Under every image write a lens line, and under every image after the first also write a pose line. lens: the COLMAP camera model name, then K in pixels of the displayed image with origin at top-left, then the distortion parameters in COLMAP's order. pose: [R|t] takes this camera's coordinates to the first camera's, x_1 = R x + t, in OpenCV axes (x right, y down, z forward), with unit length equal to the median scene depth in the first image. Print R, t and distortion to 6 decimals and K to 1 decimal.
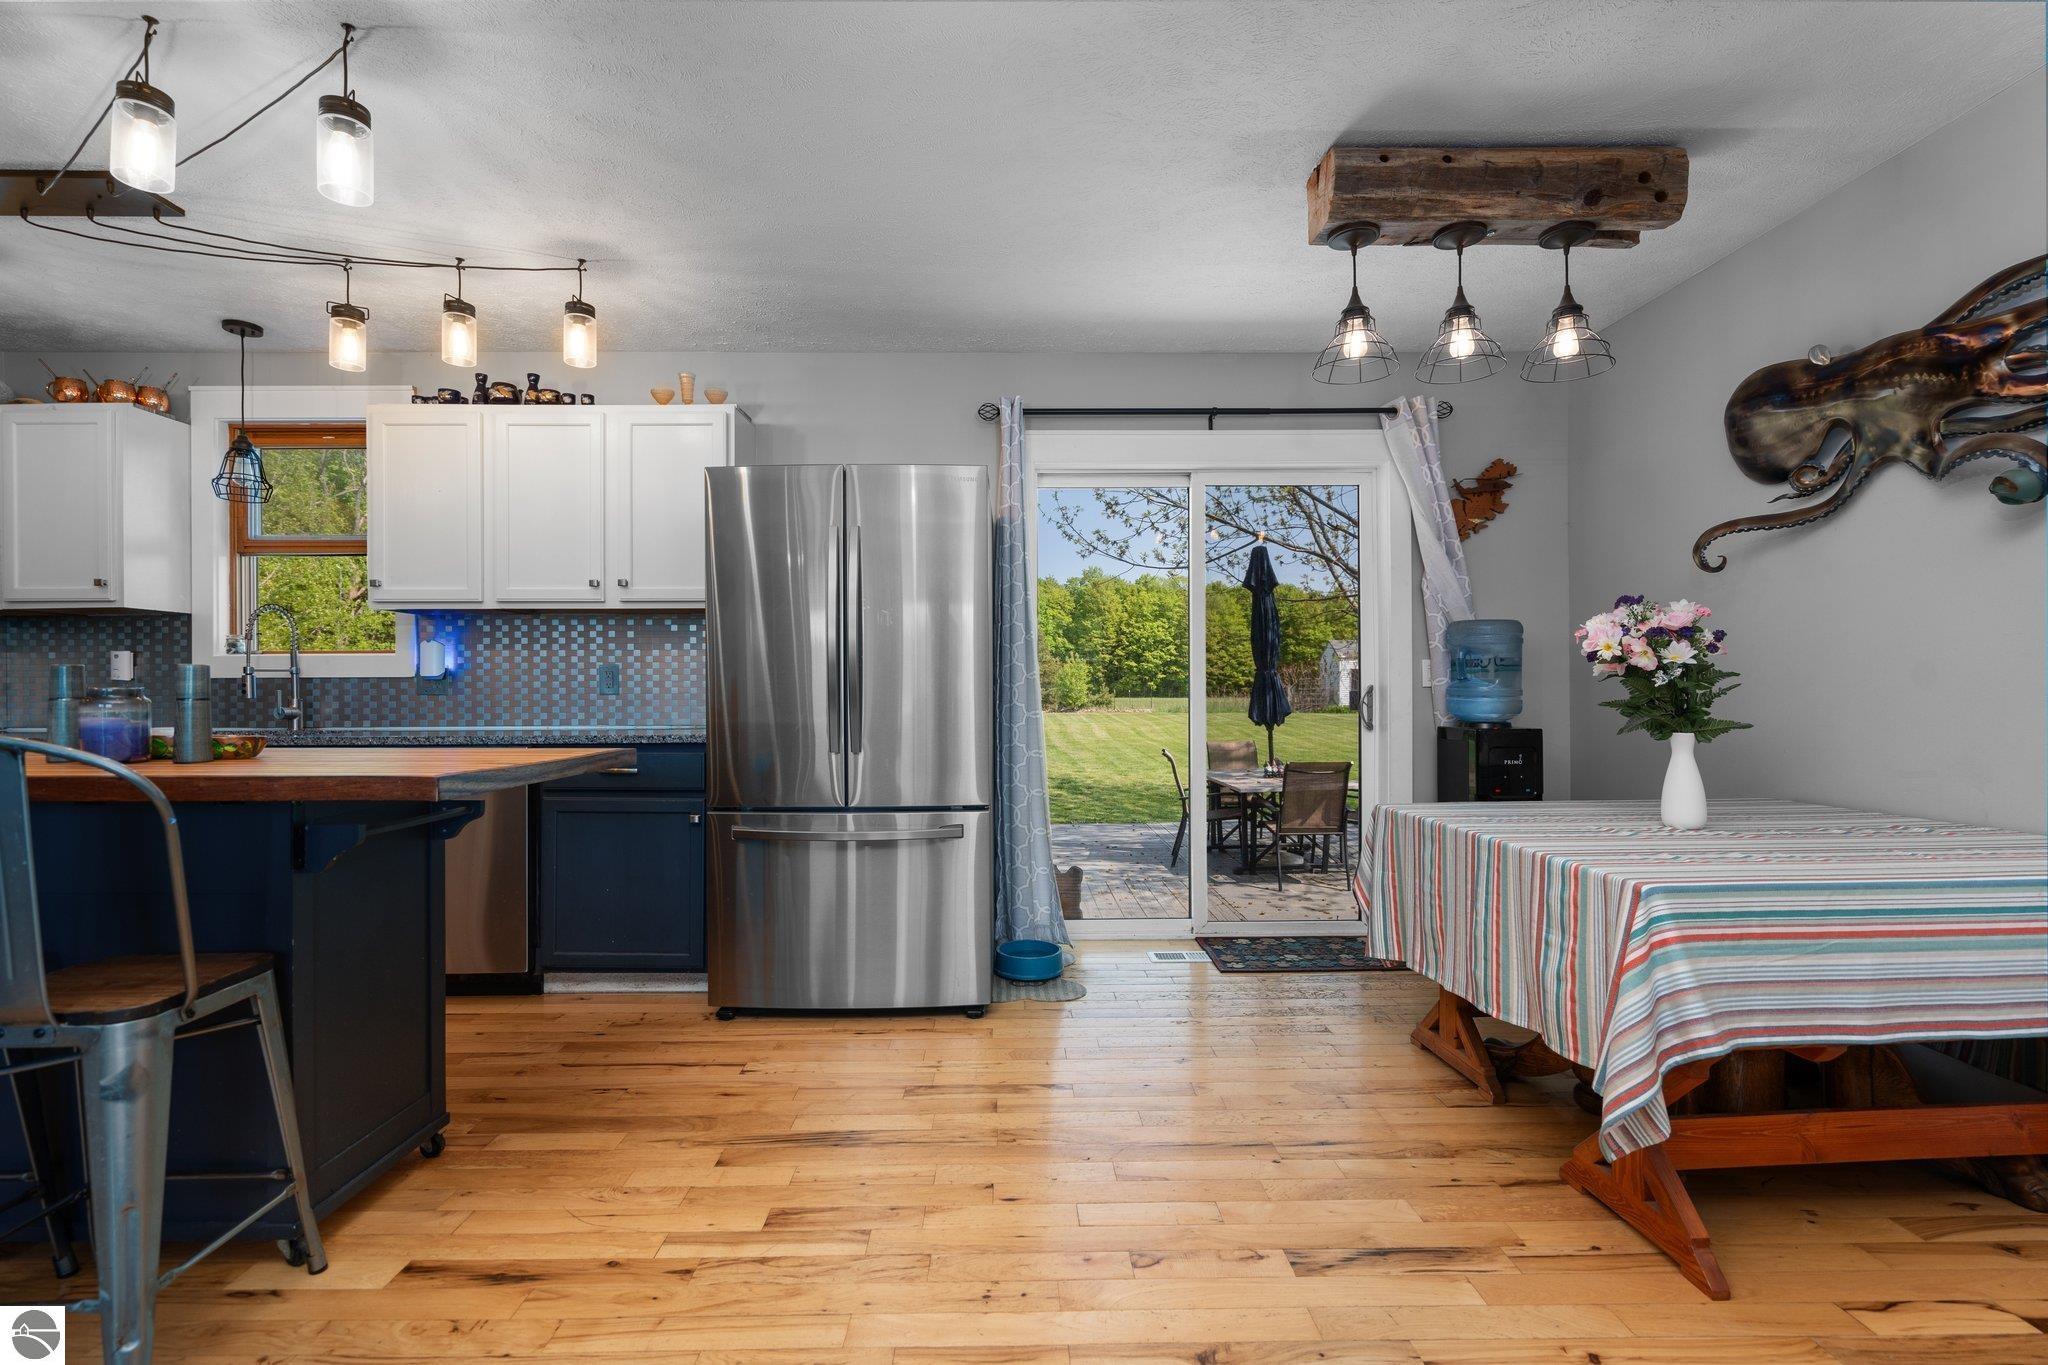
lens RADIAL K [[930.1, 0, 1010.0], [0, 930.1, 685.4], [0, 0, 1]] dist [0.004573, -0.001788]
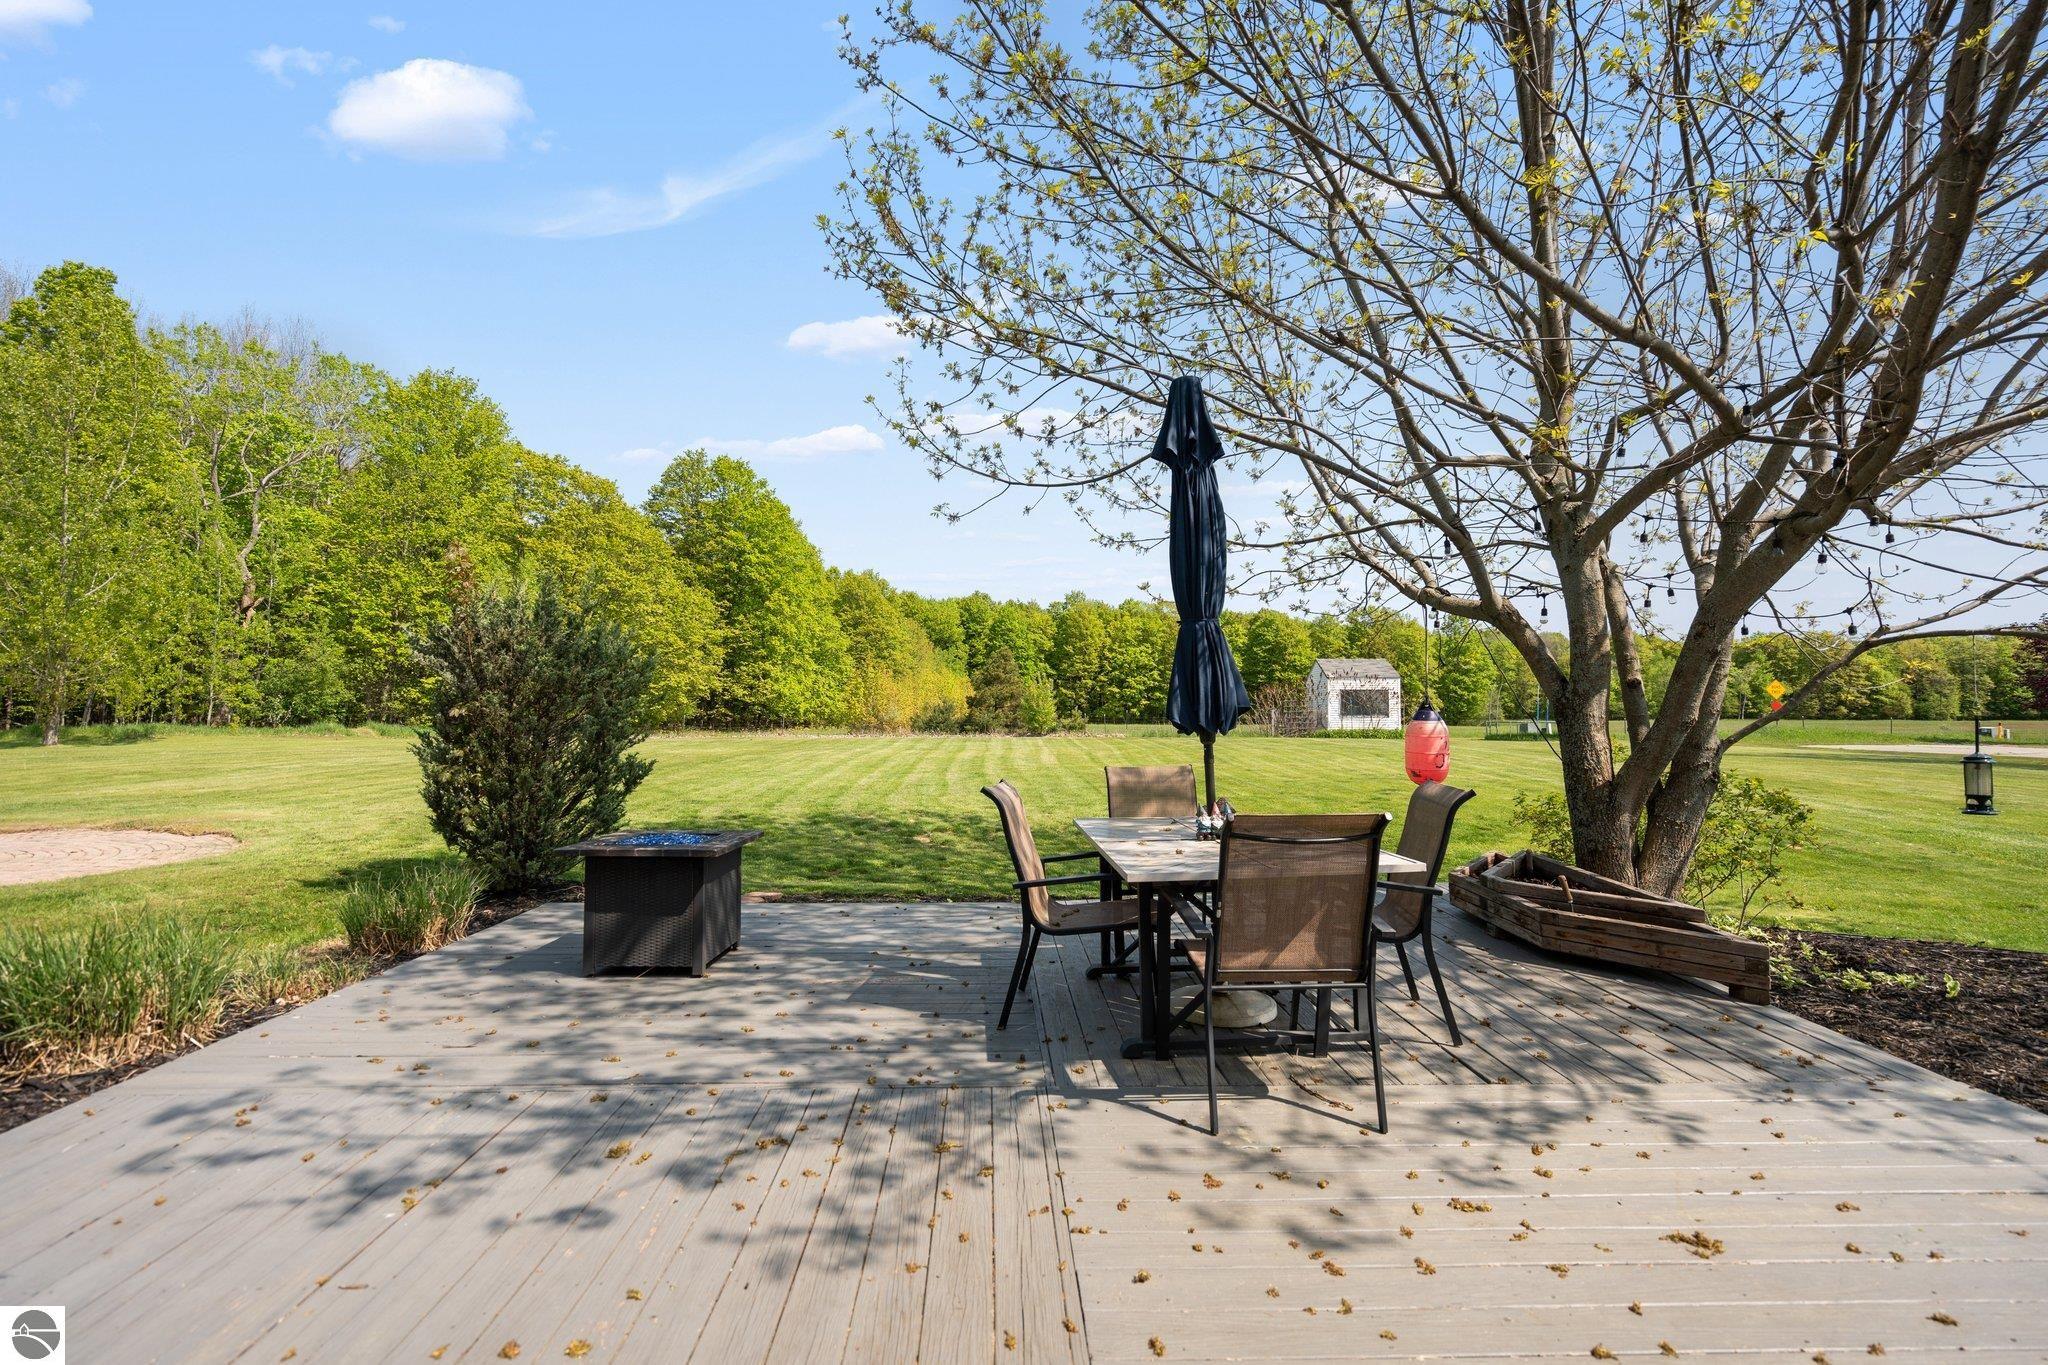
lens RADIAL K [[930.1, 0, 1014.5], [0, 930.1, 685.4], [0, 0, 1]] dist [0.004573, -0.001788]
pose [[0.999836, 0.002751, 0.017882, 0.375766], [-0.002217, 0.999554, -0.029794, 0.073217], [-0.017956, 0.029749, 0.999396, 1.132856]]
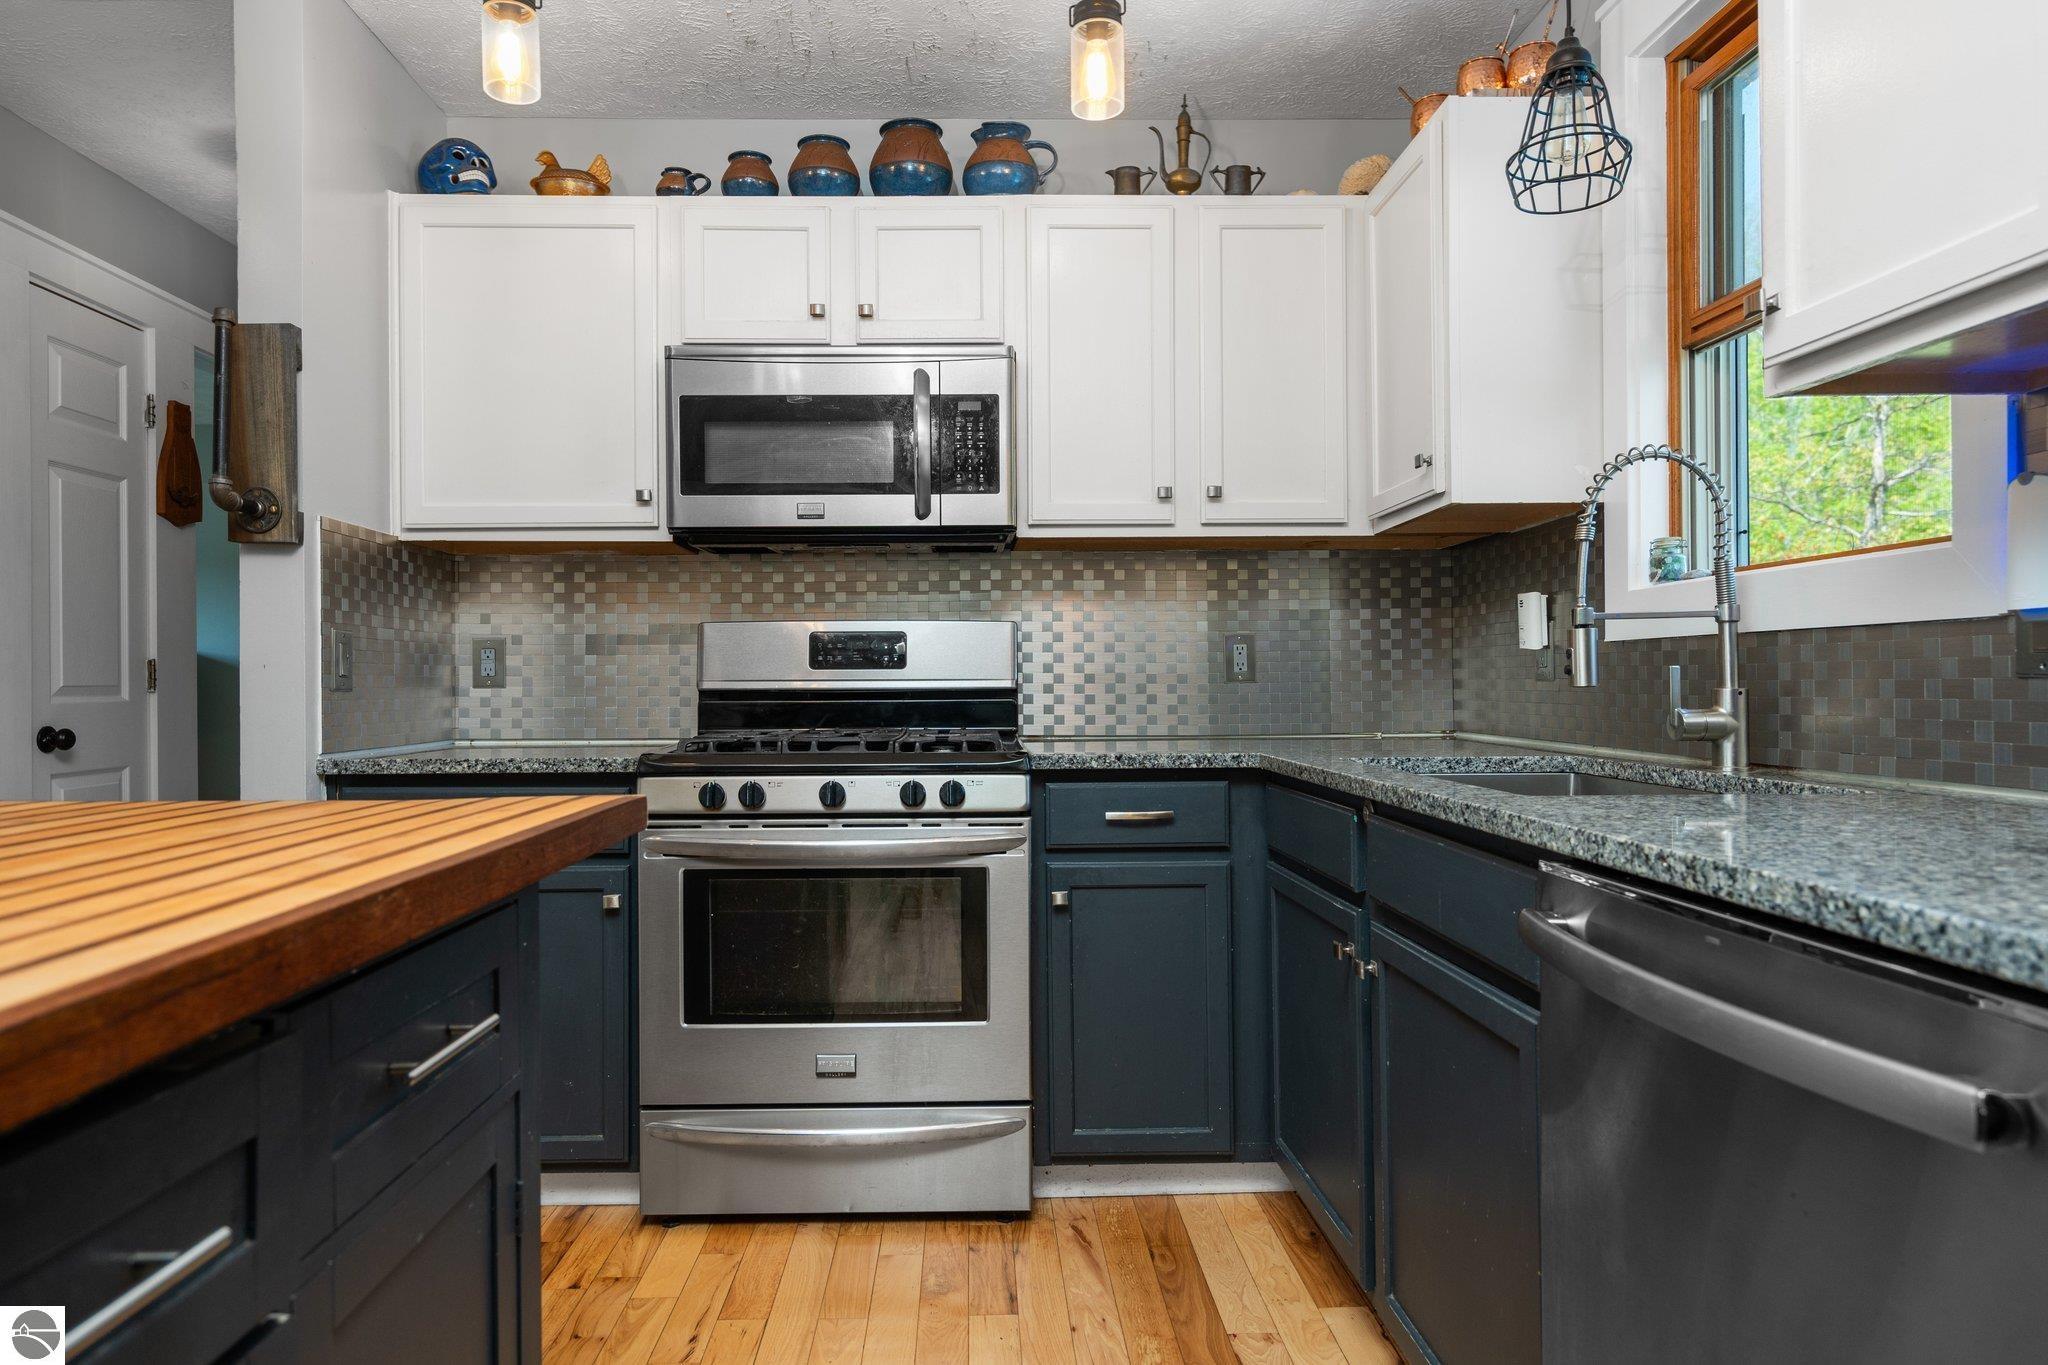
lens RADIAL K [[1257.1, 0, 993.0], [0, 1257.1, 678.9], [0, 0, 1]] dist [0.012388, -0.002635]
pose [[0.018970, -0.000193, -0.999820, -0.273258], [0.012465, 0.999922, 0.000044, 0.007025], [0.999742, -0.012464, 0.018971, 0.721061]]
